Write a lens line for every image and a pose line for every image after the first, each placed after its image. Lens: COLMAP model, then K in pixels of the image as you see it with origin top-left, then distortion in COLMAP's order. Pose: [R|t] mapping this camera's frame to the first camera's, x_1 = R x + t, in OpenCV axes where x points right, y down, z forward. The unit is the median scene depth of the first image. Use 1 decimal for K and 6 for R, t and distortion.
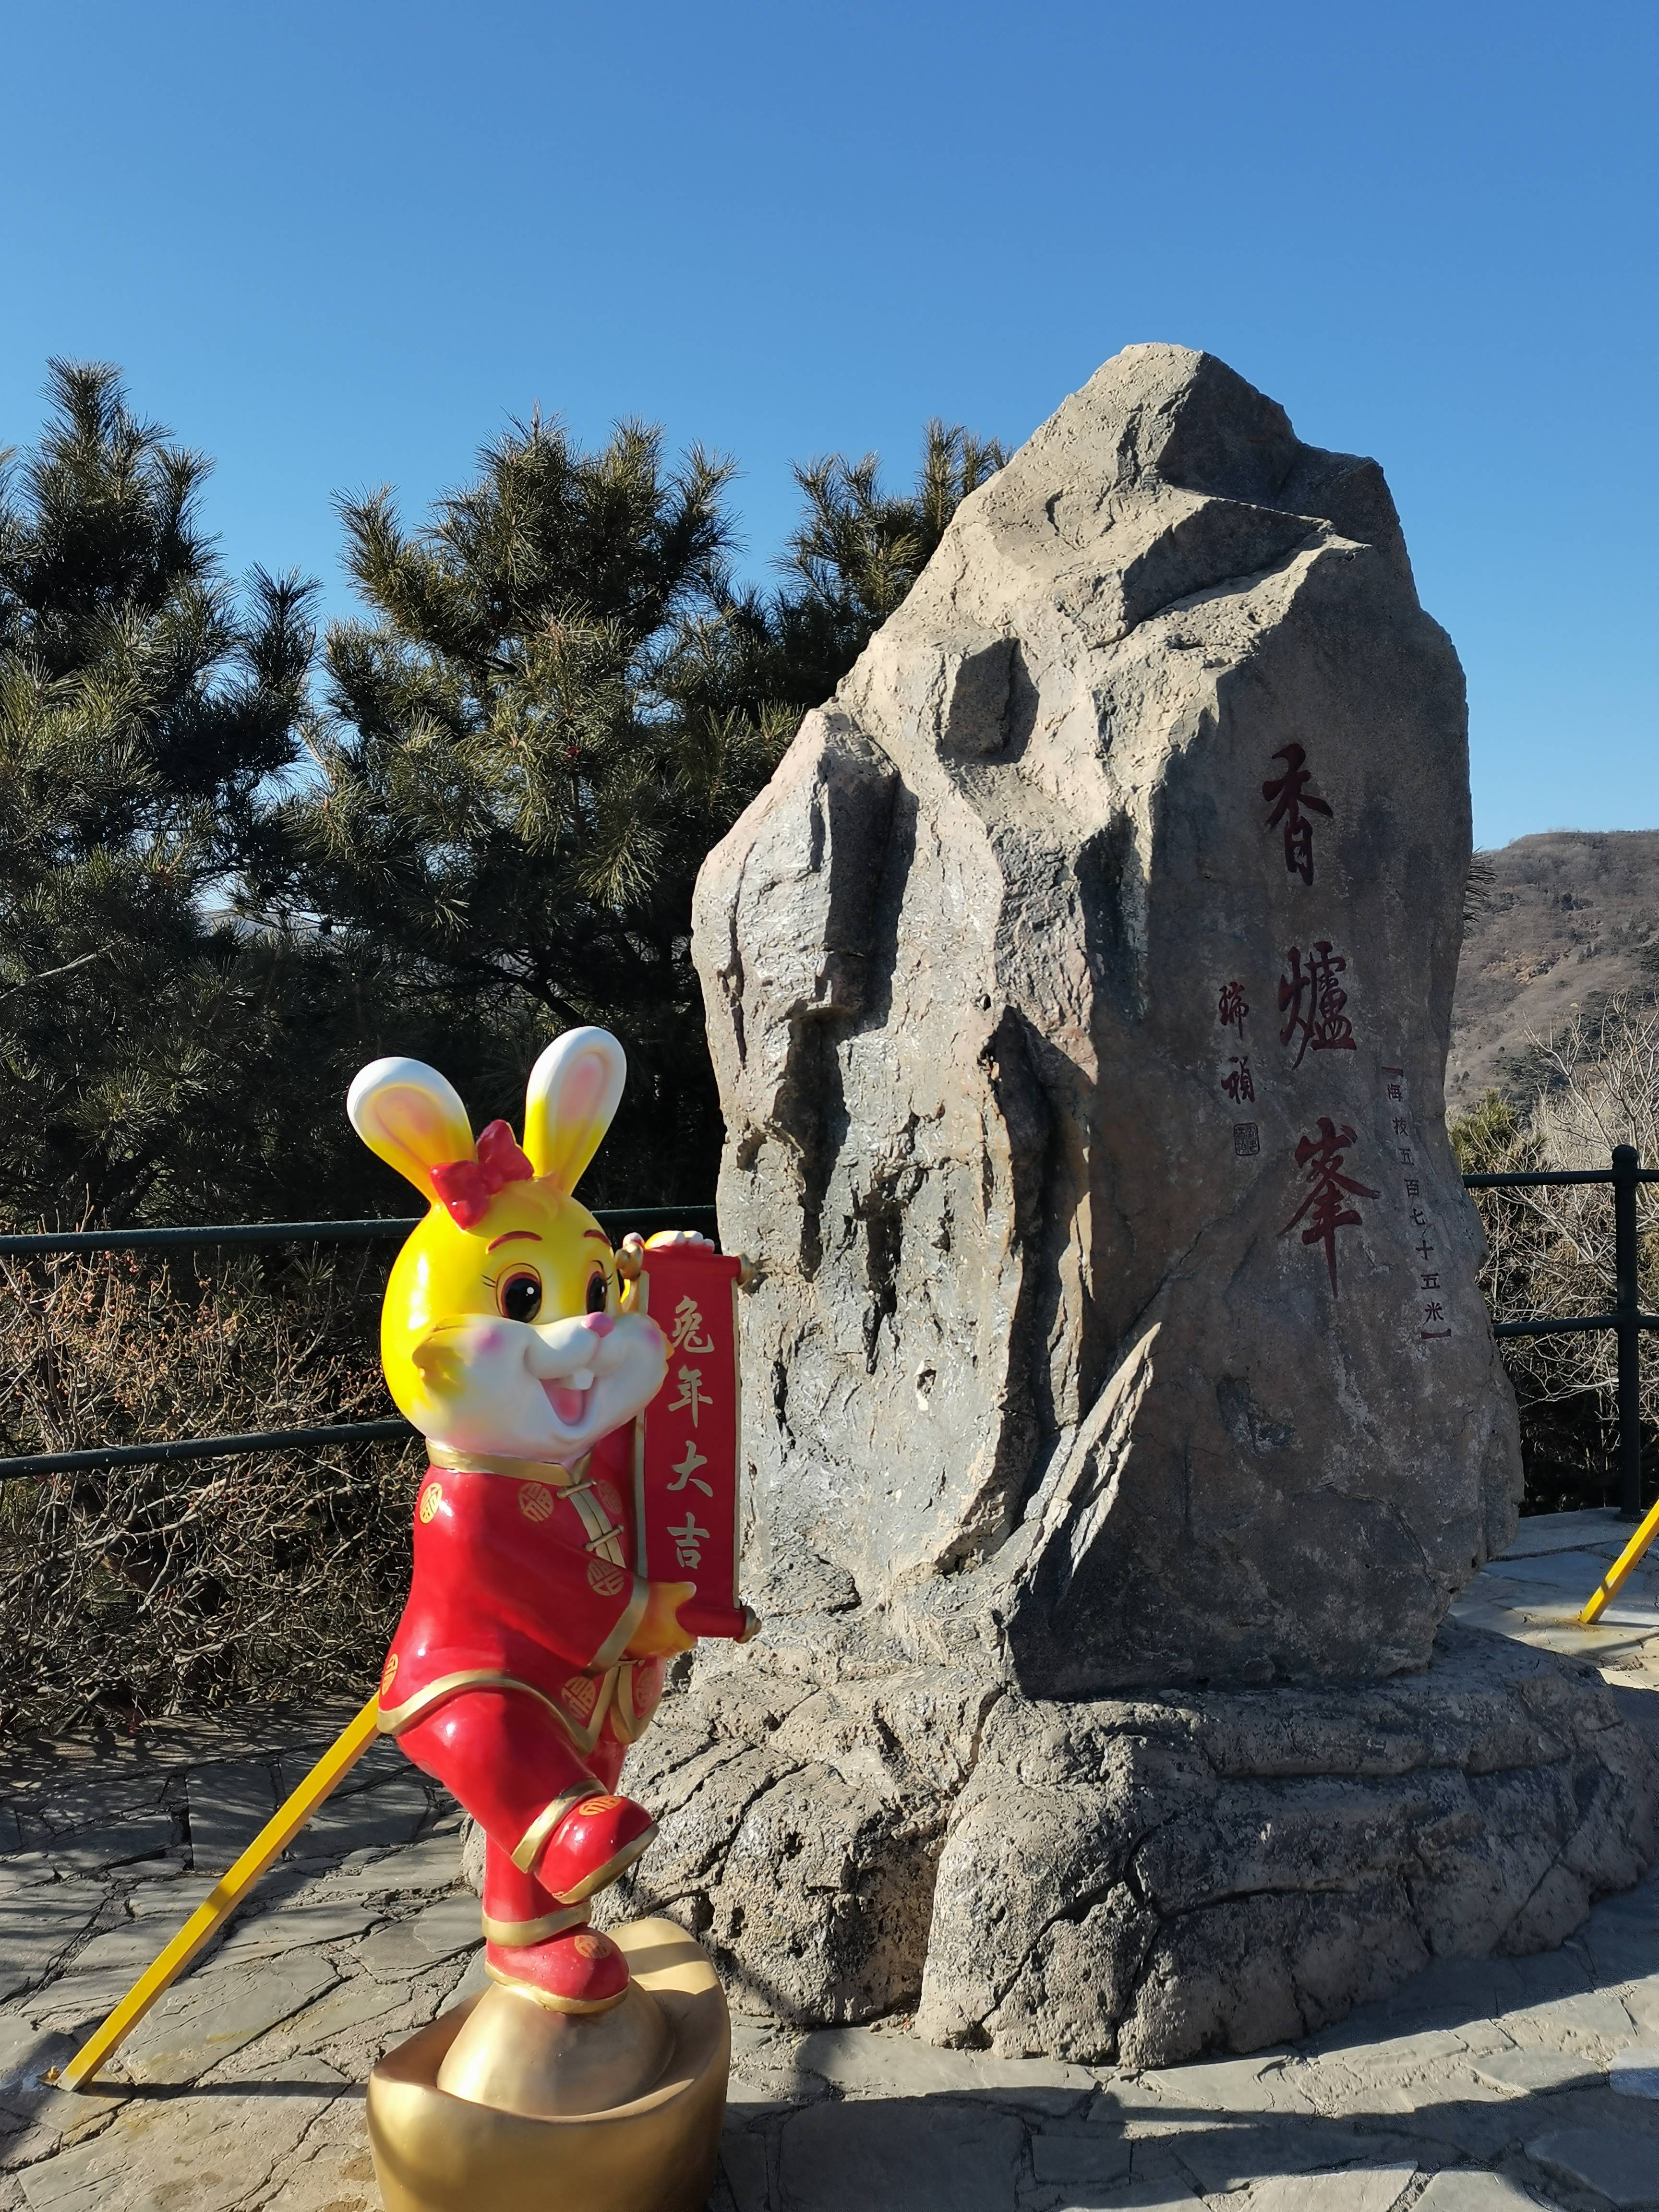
lens RADIAL K [[1921.7, 0, 829.5], [0, 1921.7, 1106.0], [0, 0, 1]] dist [0.032471, 0.010014]
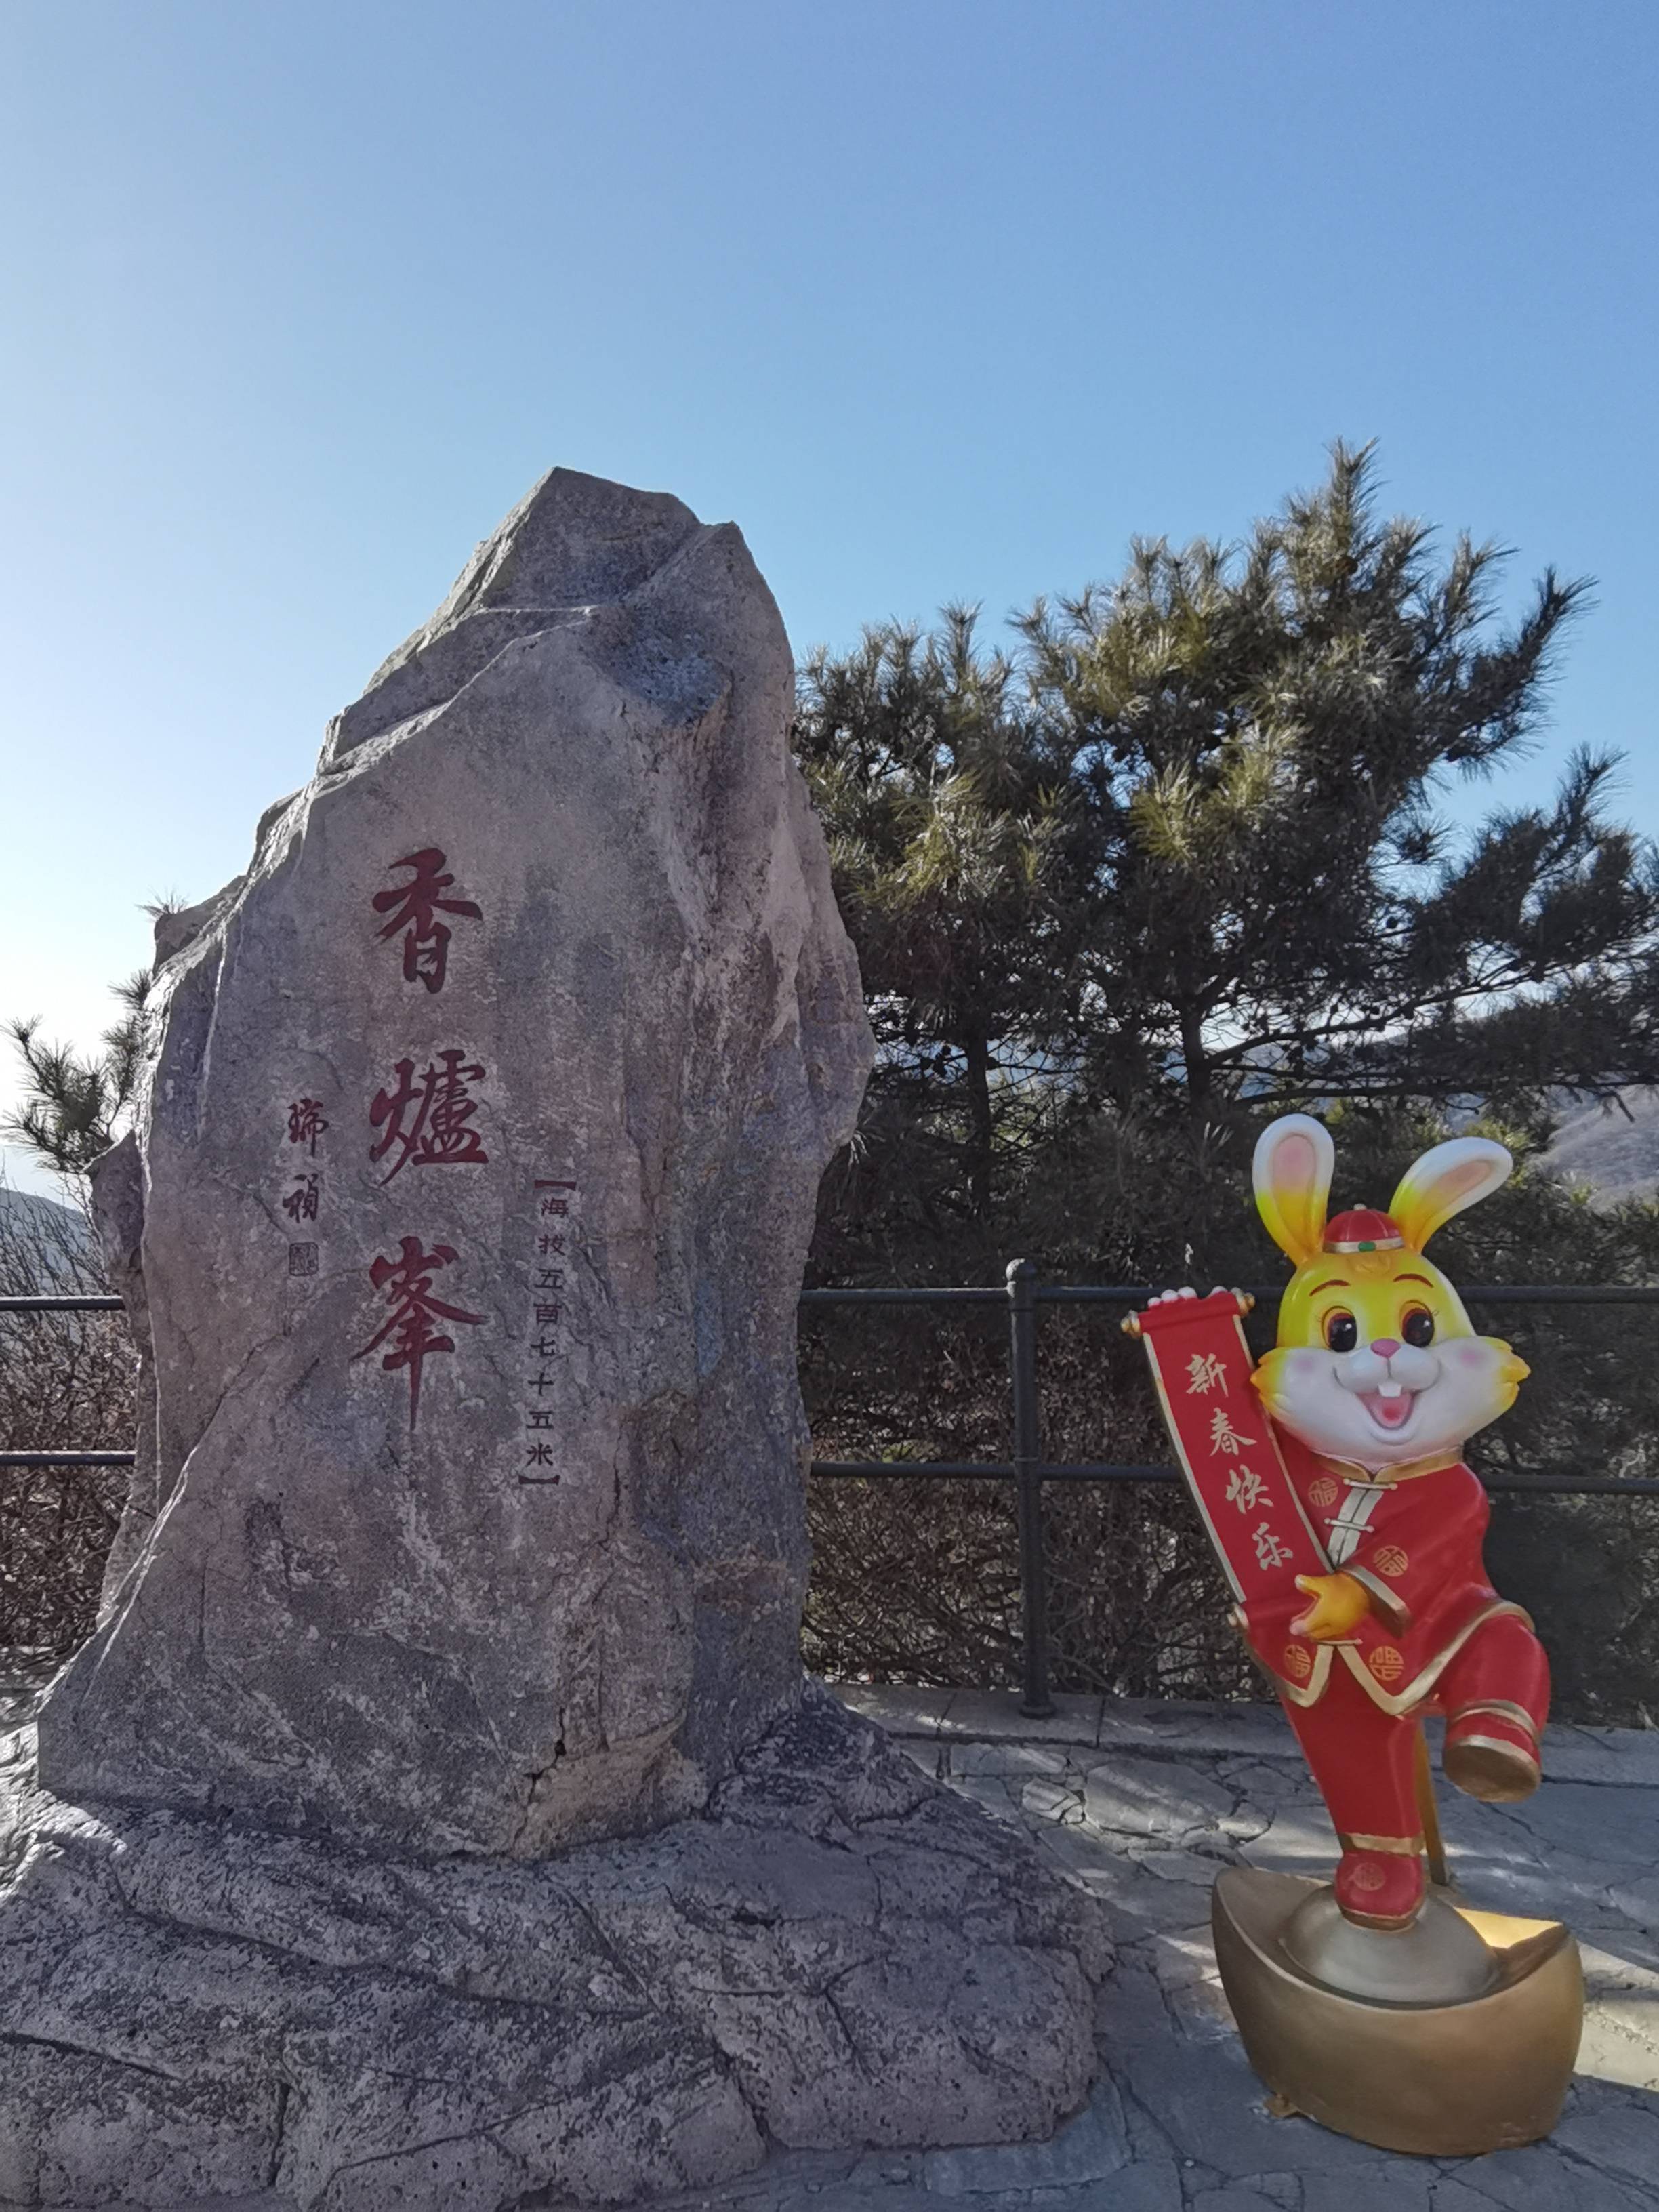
lens RADIAL K [[1525.1, 0, 829.5], [0, 1525.1, 1106.0], [0, 0, 1]] dist [0.017893, 0.007312]
pose [[0.785527, -0.034387, -0.617872, 0.885378], [0.007371, 0.998904, -0.046222, -0.021859], [0.618784, 0.031755, 0.784919, 0.534053]]
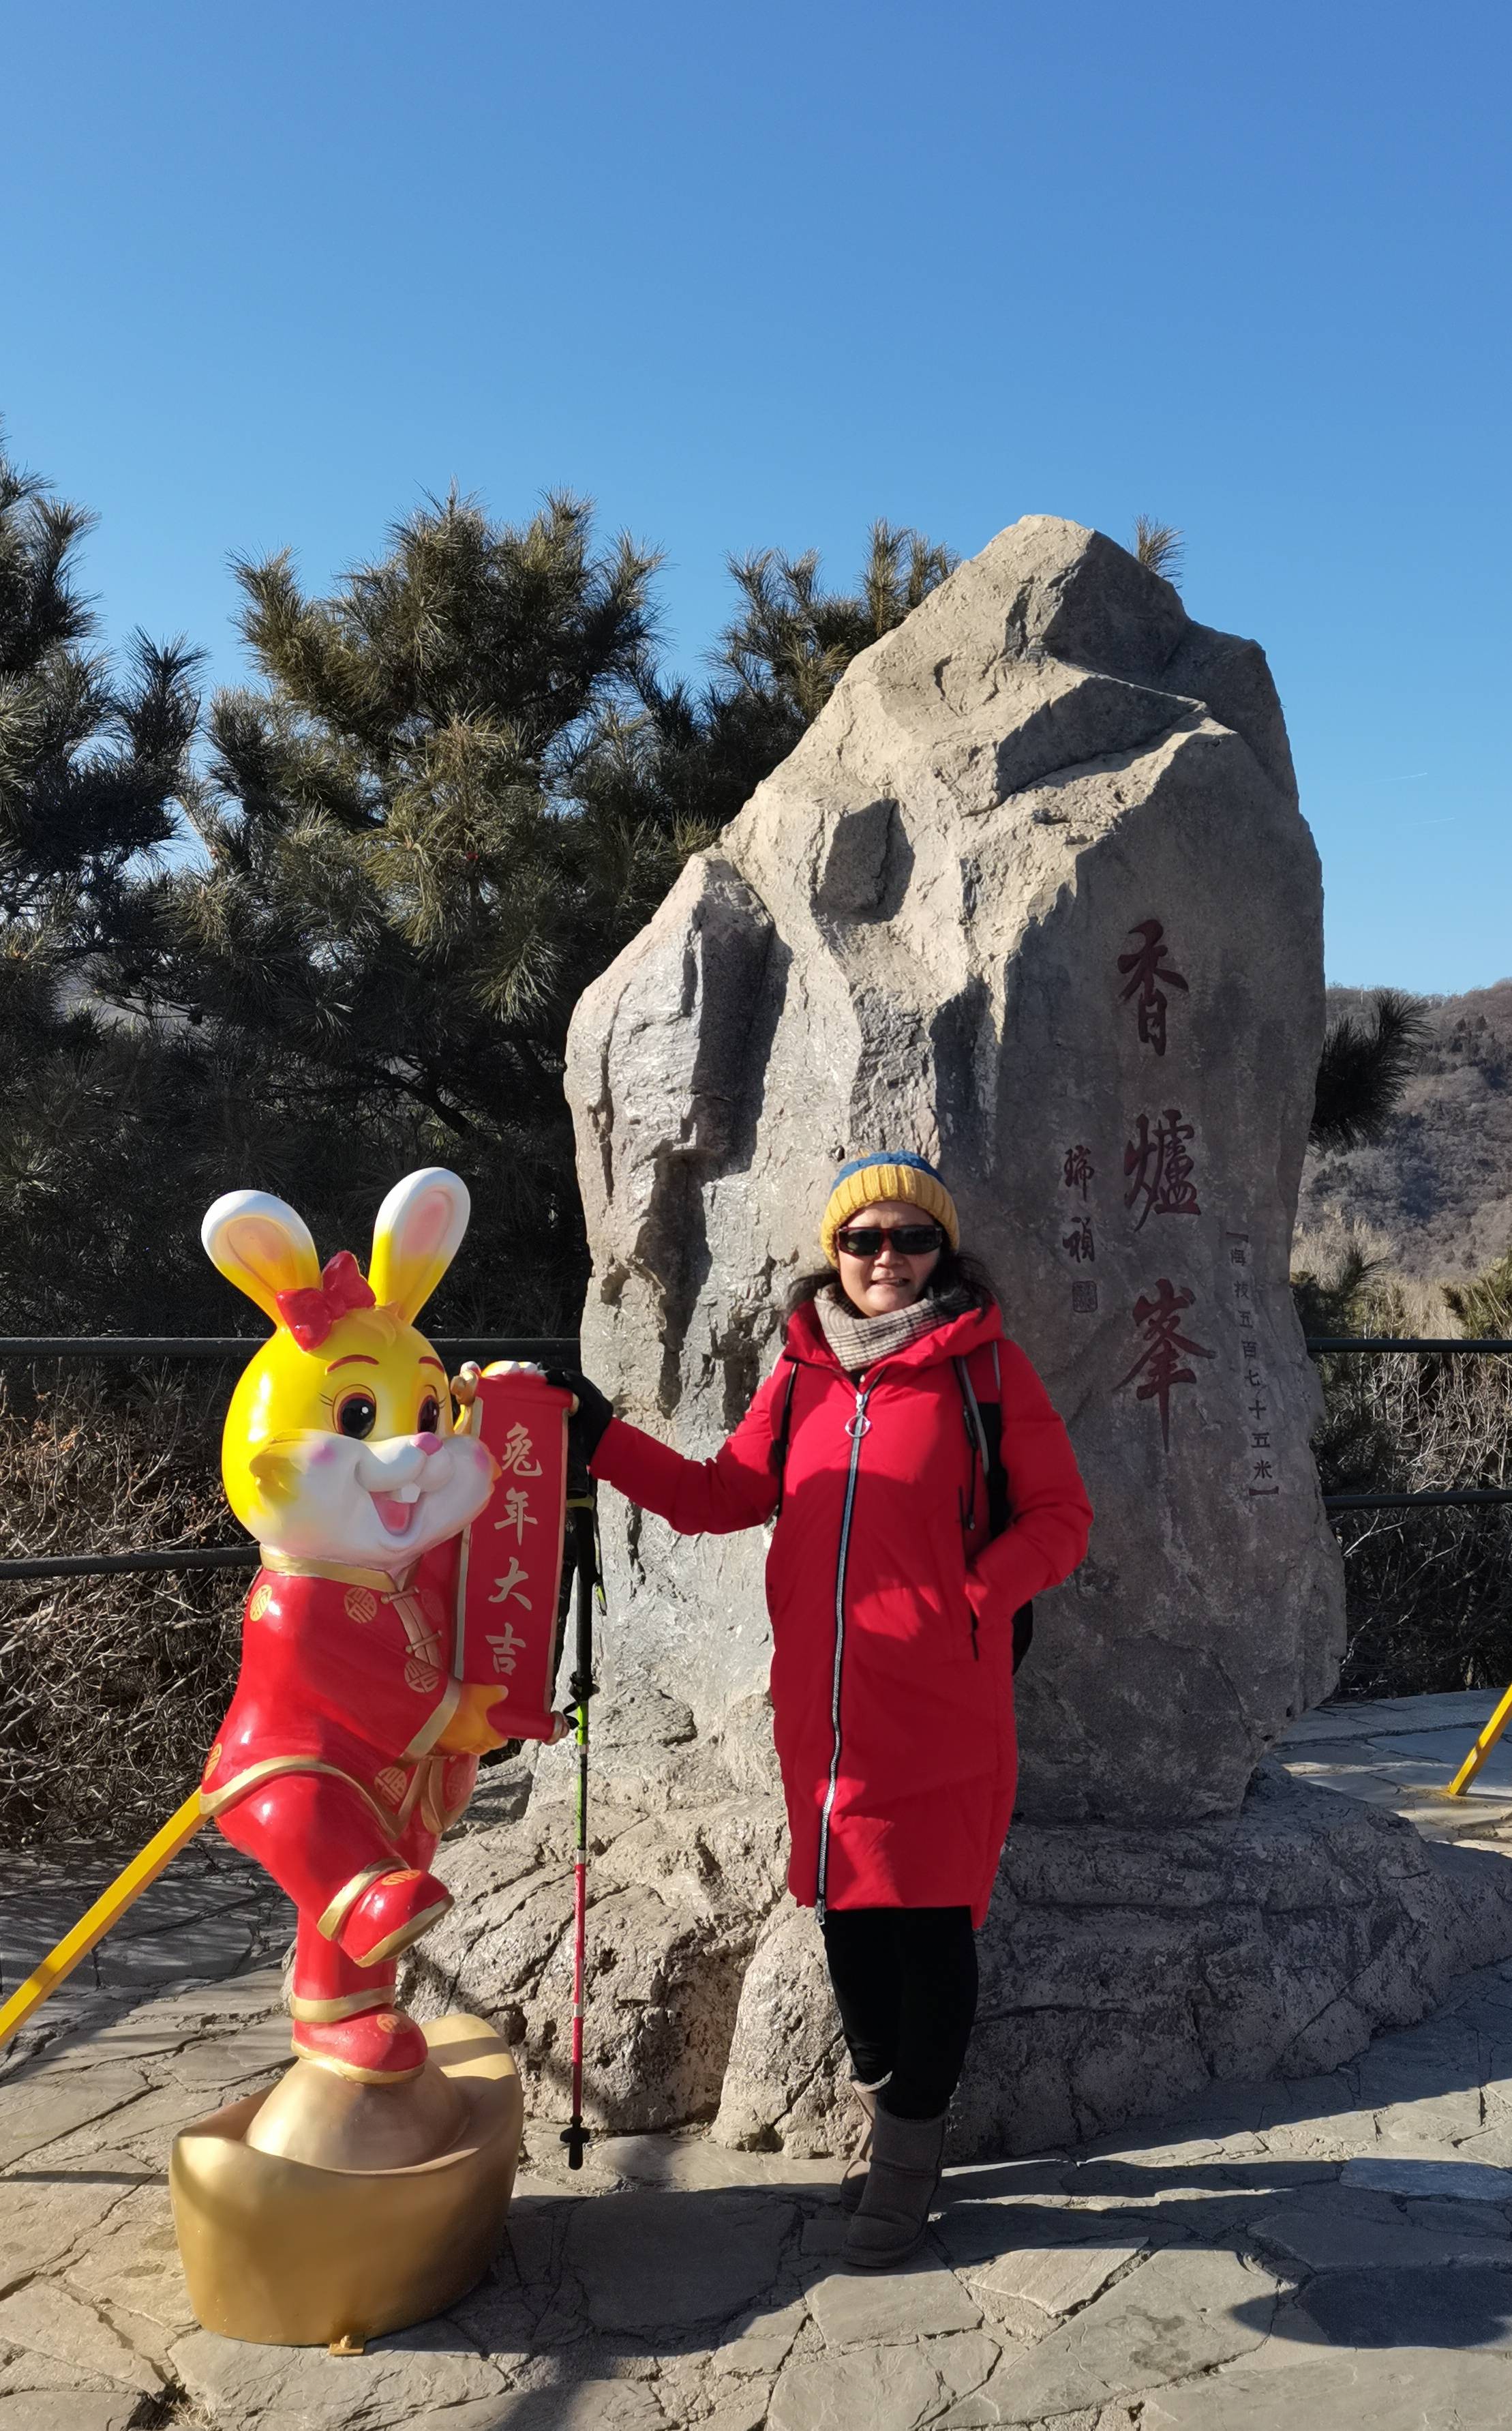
lens RADIAL K [[2198.3, 0, 947.9], [0, 2198.3, 1192.6], [0, 0, 1]] dist [0.033624, 0.007765]
pose [[0.996013, 0.047231, 0.075681, 0.048137], [-0.045832, 0.998747, -0.020117, -0.011271], [-0.076536, 0.016568, 0.996929, -0.179079]]
